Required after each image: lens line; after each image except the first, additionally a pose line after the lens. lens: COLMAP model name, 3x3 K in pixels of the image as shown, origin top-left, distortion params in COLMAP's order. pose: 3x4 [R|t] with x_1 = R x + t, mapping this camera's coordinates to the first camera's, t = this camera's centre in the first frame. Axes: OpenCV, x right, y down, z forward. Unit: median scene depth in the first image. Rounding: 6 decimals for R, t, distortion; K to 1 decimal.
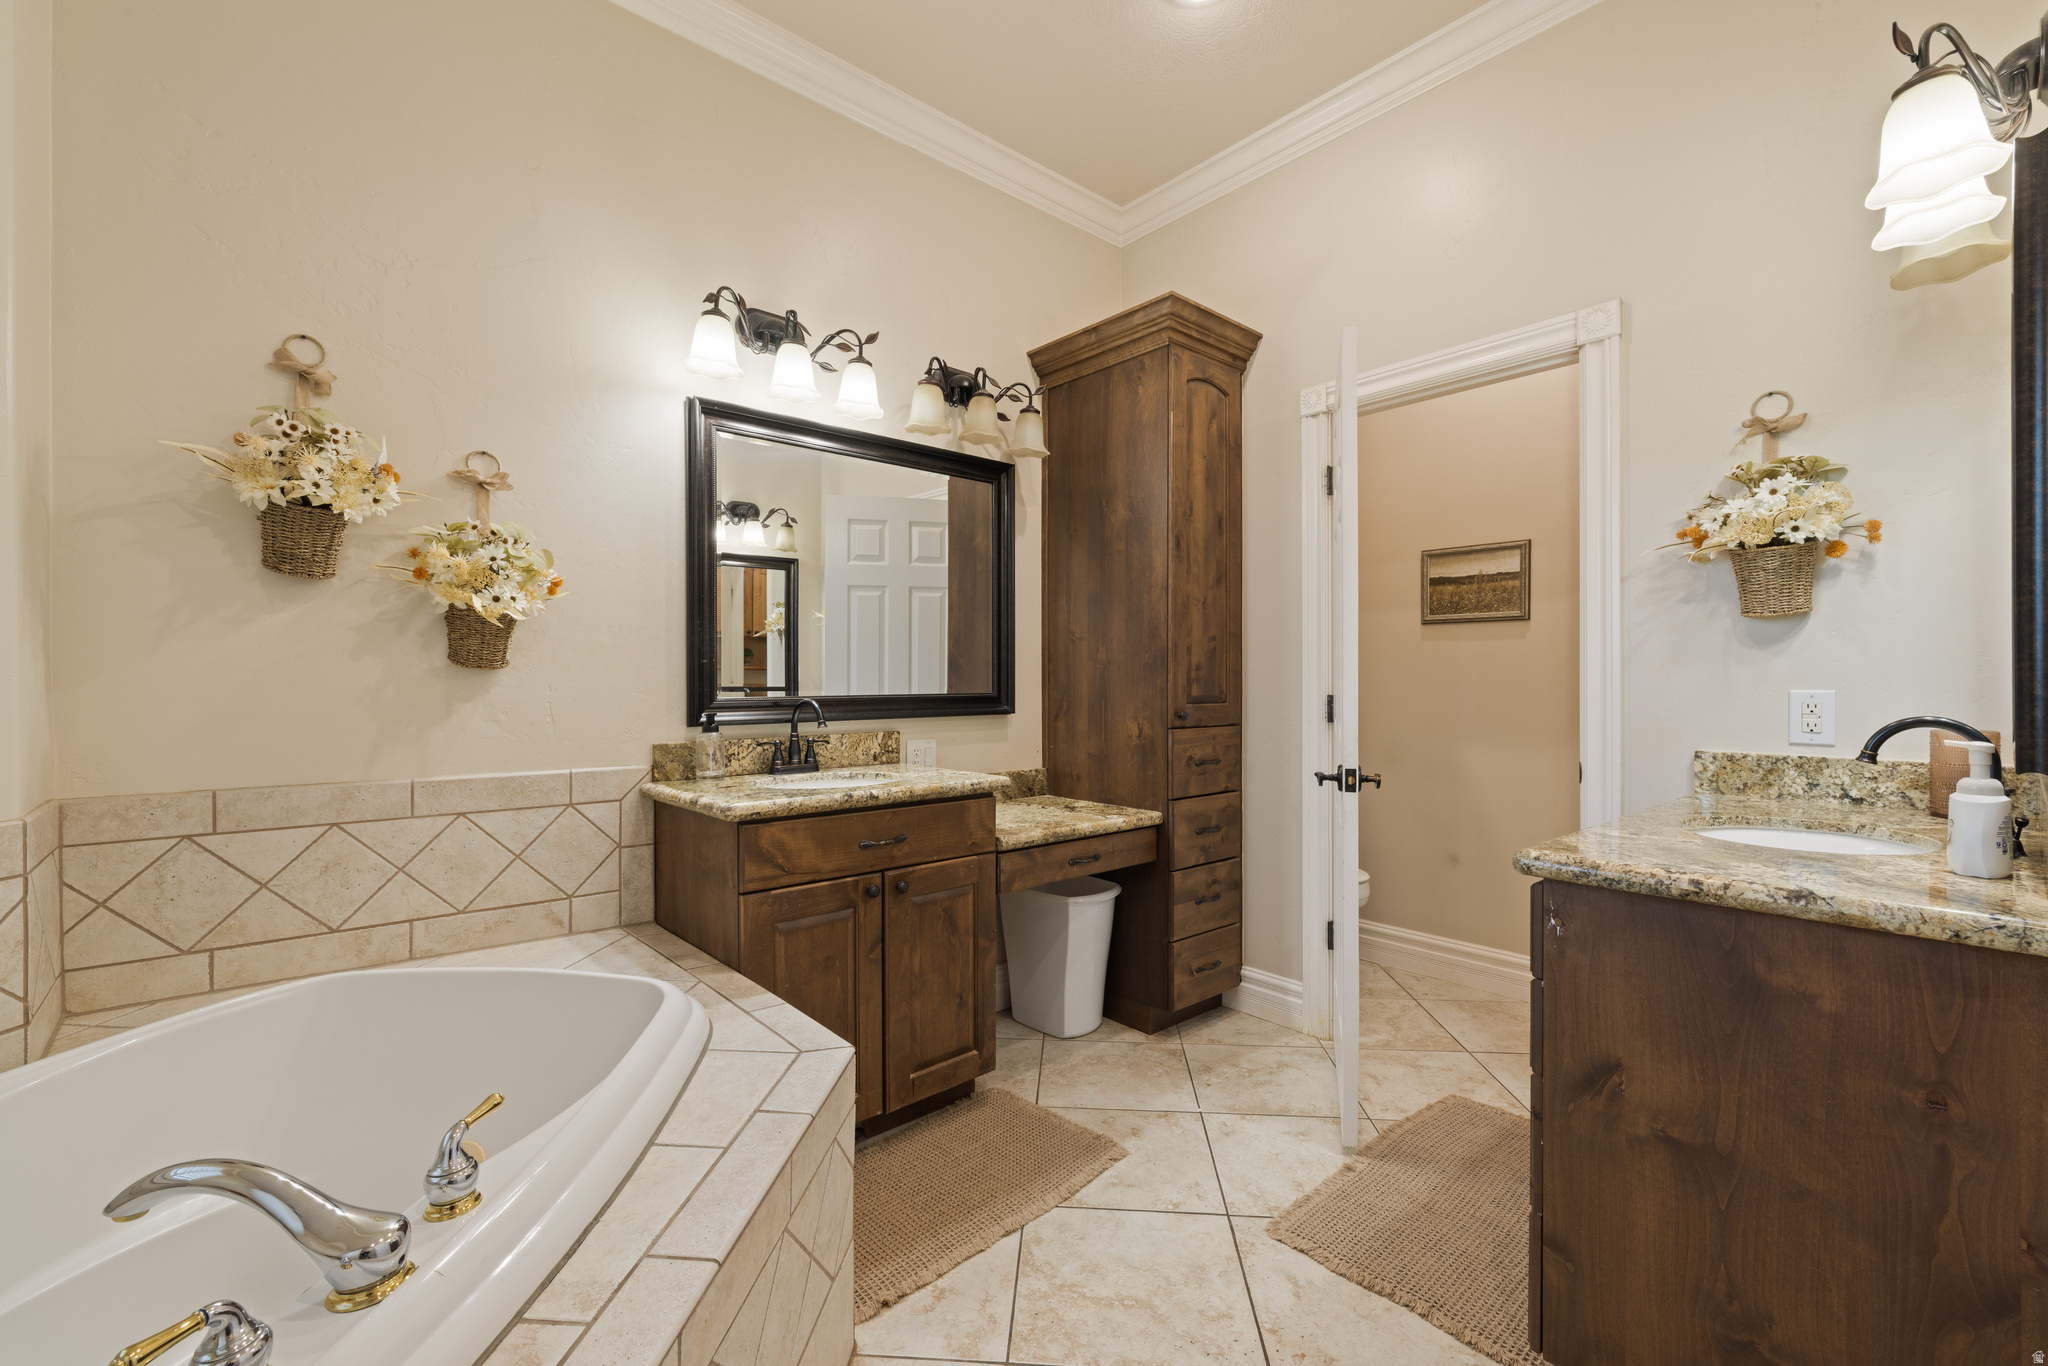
lens RADIAL K [[862.9, 0, 1018.8], [0, 862.9, 688.2], [0, 0, 1]] dist [0.000537, 0.000150]
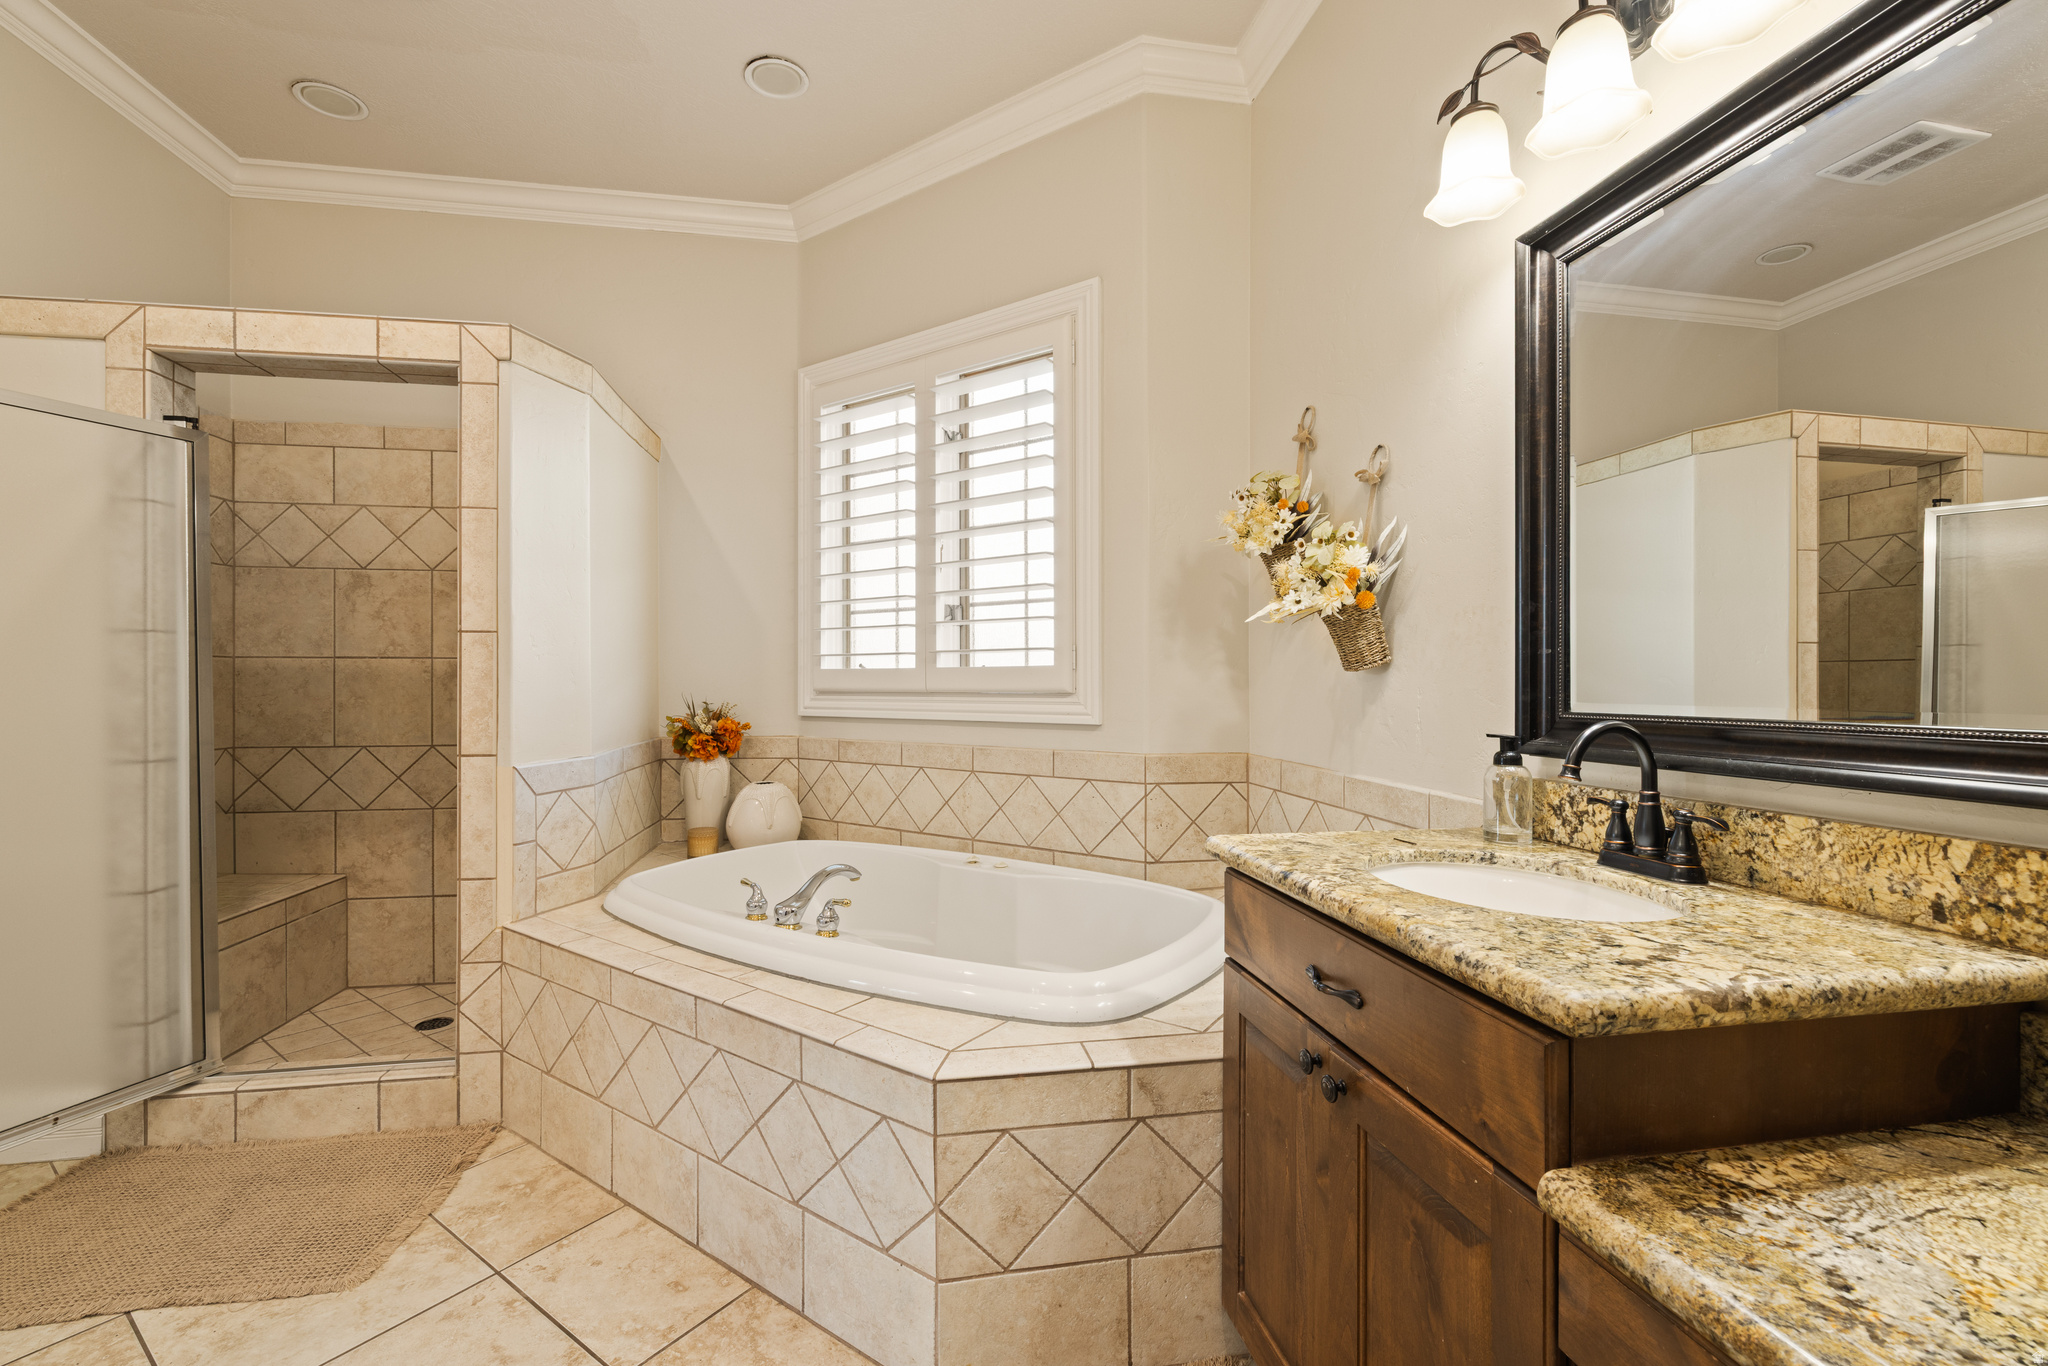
lens RADIAL K [[862.9, 0, 1018.8], [0, 862.9, 688.2], [0, 0, 1]] dist [0.000537, 0.000150]
pose [[-0.525653, 0.005958, -0.850678, 0.333650], [-0.007148, 0.999909, 0.011420, -0.008301], [0.850669, 0.012084, -0.525563, 0.952789]]
